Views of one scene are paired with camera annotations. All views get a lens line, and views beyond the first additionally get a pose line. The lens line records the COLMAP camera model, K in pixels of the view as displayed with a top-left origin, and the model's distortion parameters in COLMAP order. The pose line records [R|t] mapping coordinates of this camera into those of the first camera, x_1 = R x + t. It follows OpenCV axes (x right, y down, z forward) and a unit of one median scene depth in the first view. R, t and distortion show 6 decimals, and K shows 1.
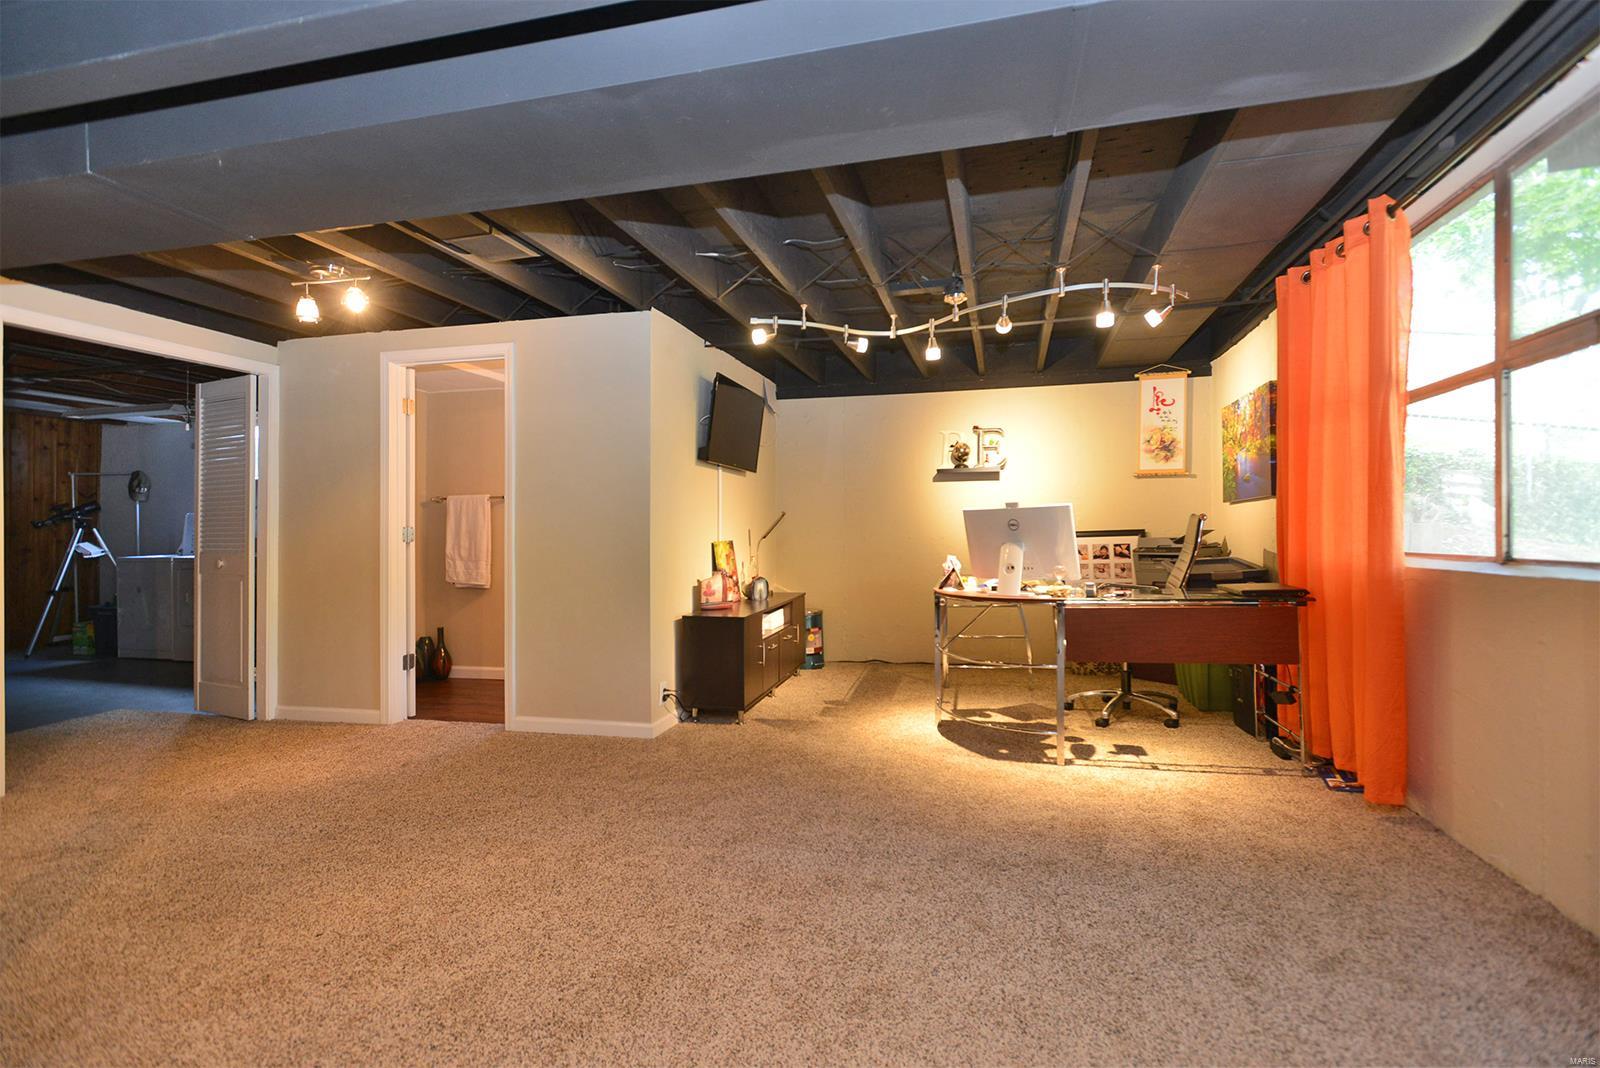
lens RADIAL K [[745.9, 0, 806.6], [0, 745.9, 534.2], [0, 0, 1]] dist [0.021648, -0.007210]
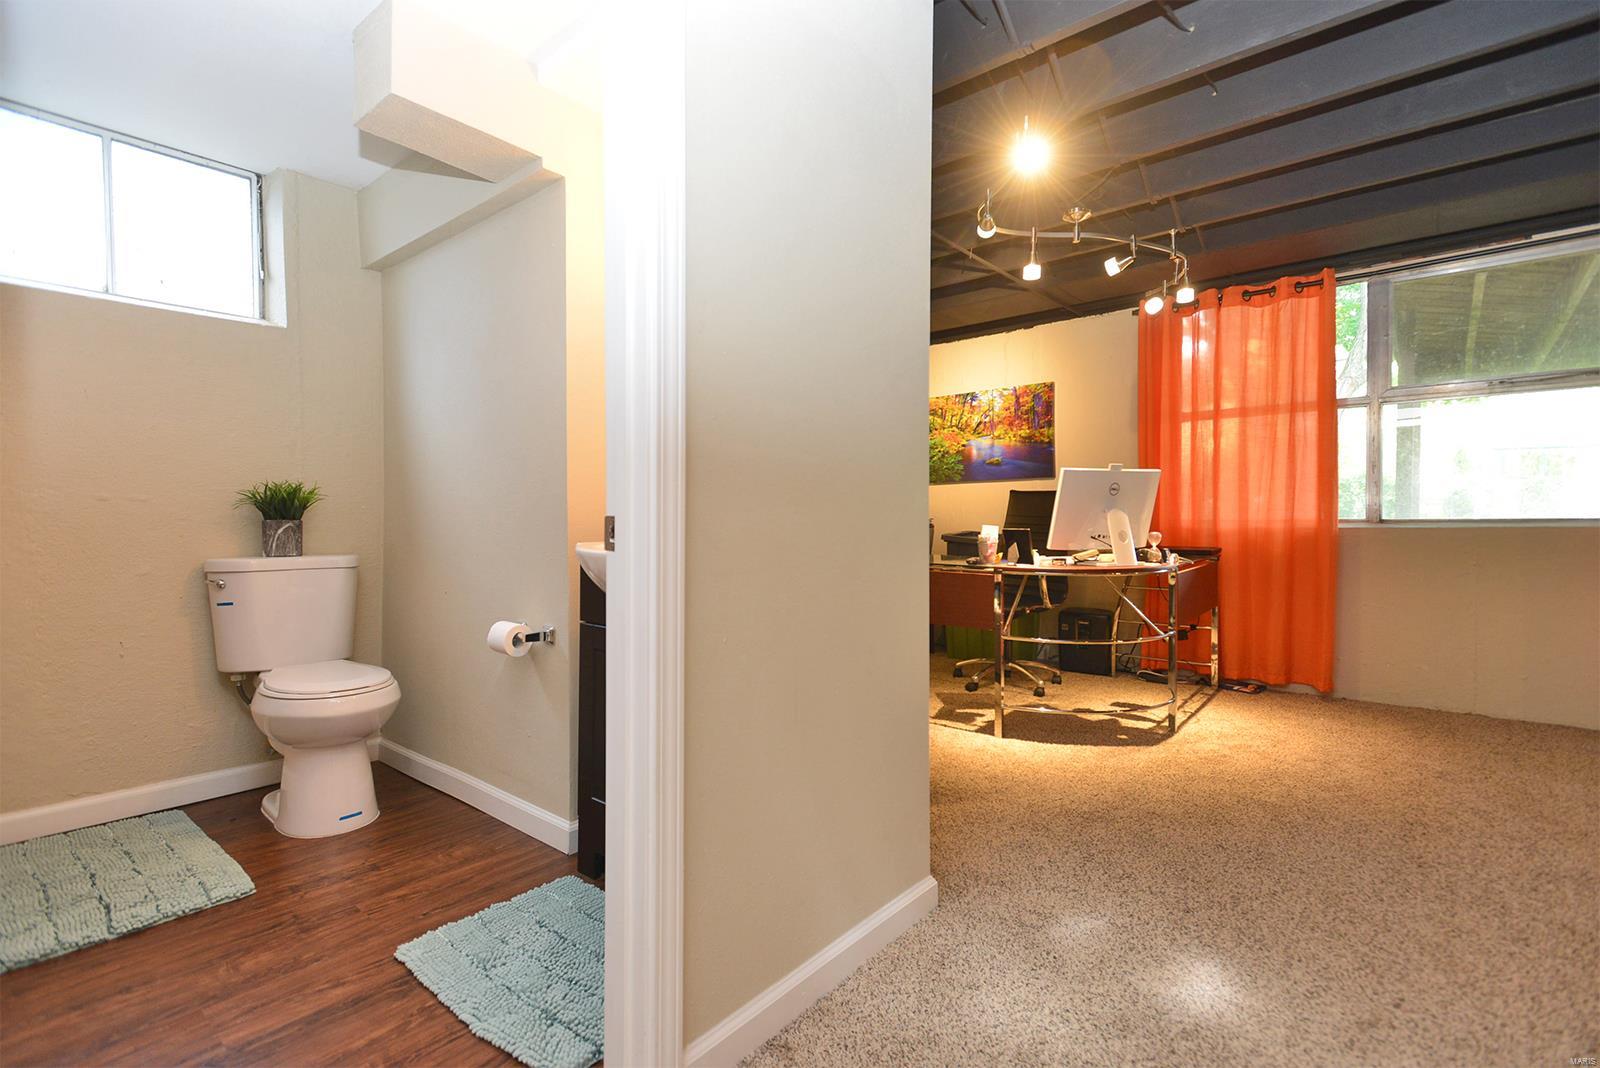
lens RADIAL K [[752.0, 0, 813.3], [0, 752.0, 533.5], [0, 0, 1]] dist [0.040868, -0.015987]
pose [[0.425817, -0.000595, 0.904809, -0.553850], [-0.001889, 0.999997, 0.001547, 0.032580], [-0.904807, -0.002368, 0.425815, 0.721462]]
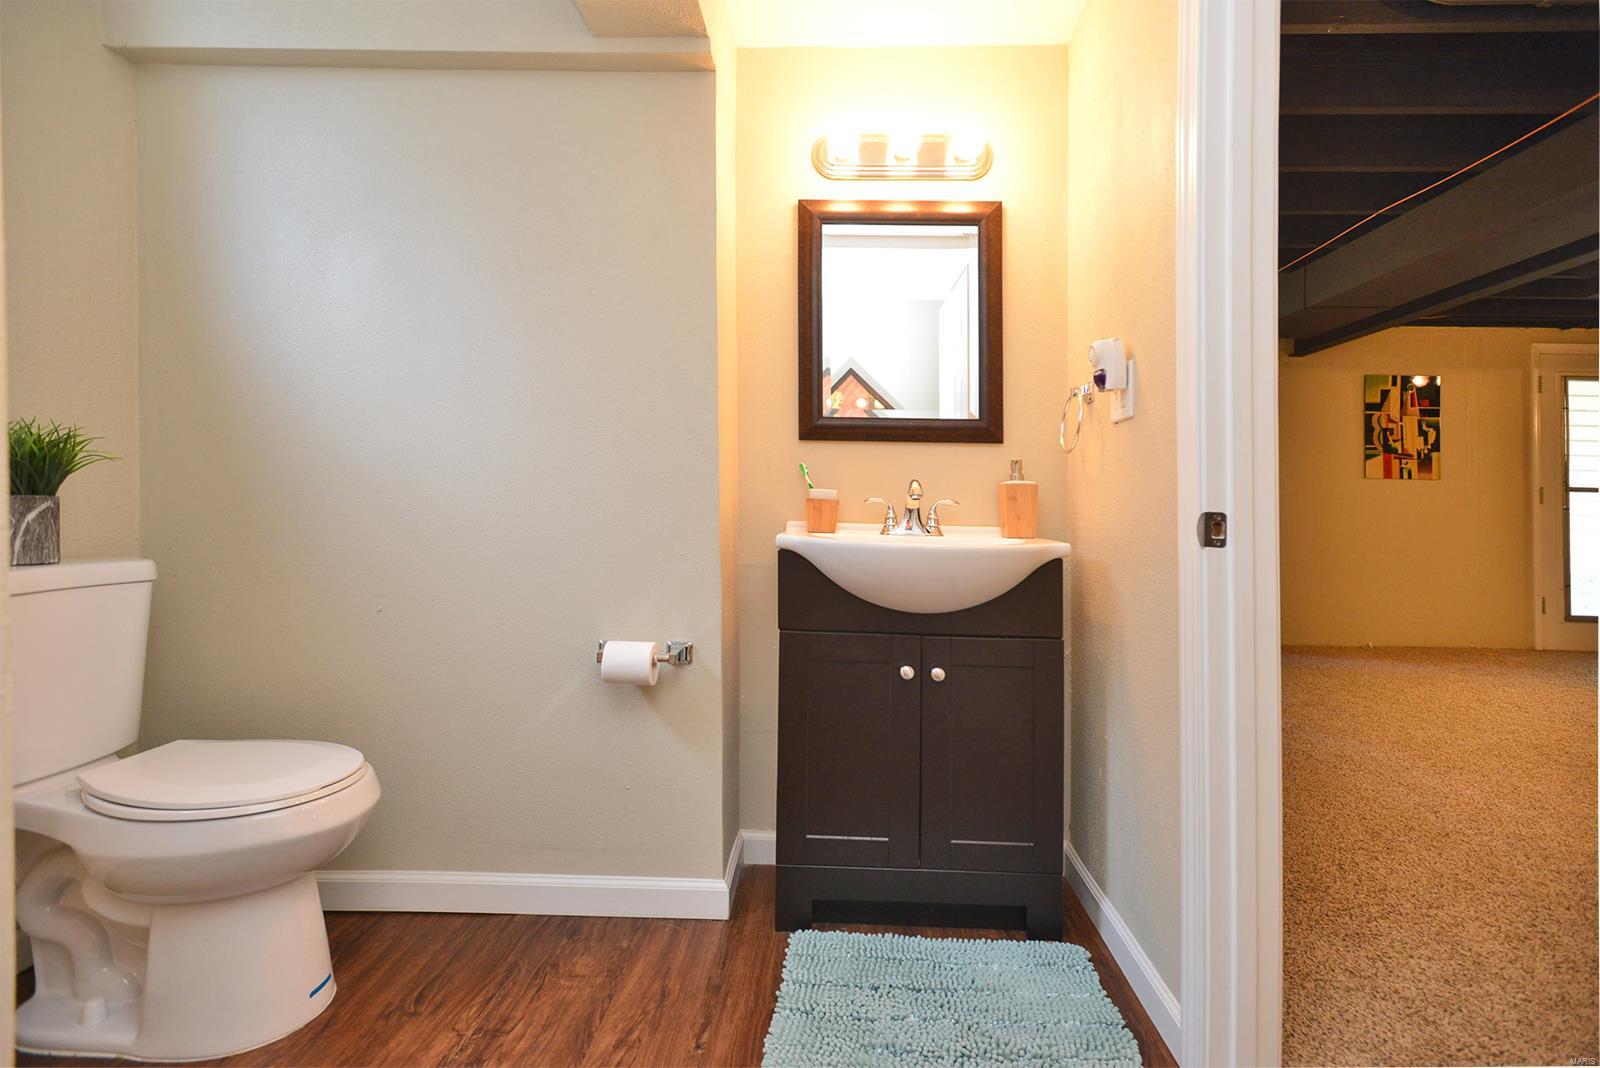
lens RADIAL K [[745.9, 0, 806.6], [0, 745.9, 534.2], [0, 0, 1]] dist [0.021648, -0.007210]
pose [[-0.226233, -0.027569, 0.973683, -0.562893], [-0.007901, 0.999618, 0.026467, 0.028966], [-0.974041, -0.001706, -0.226364, 1.109351]]
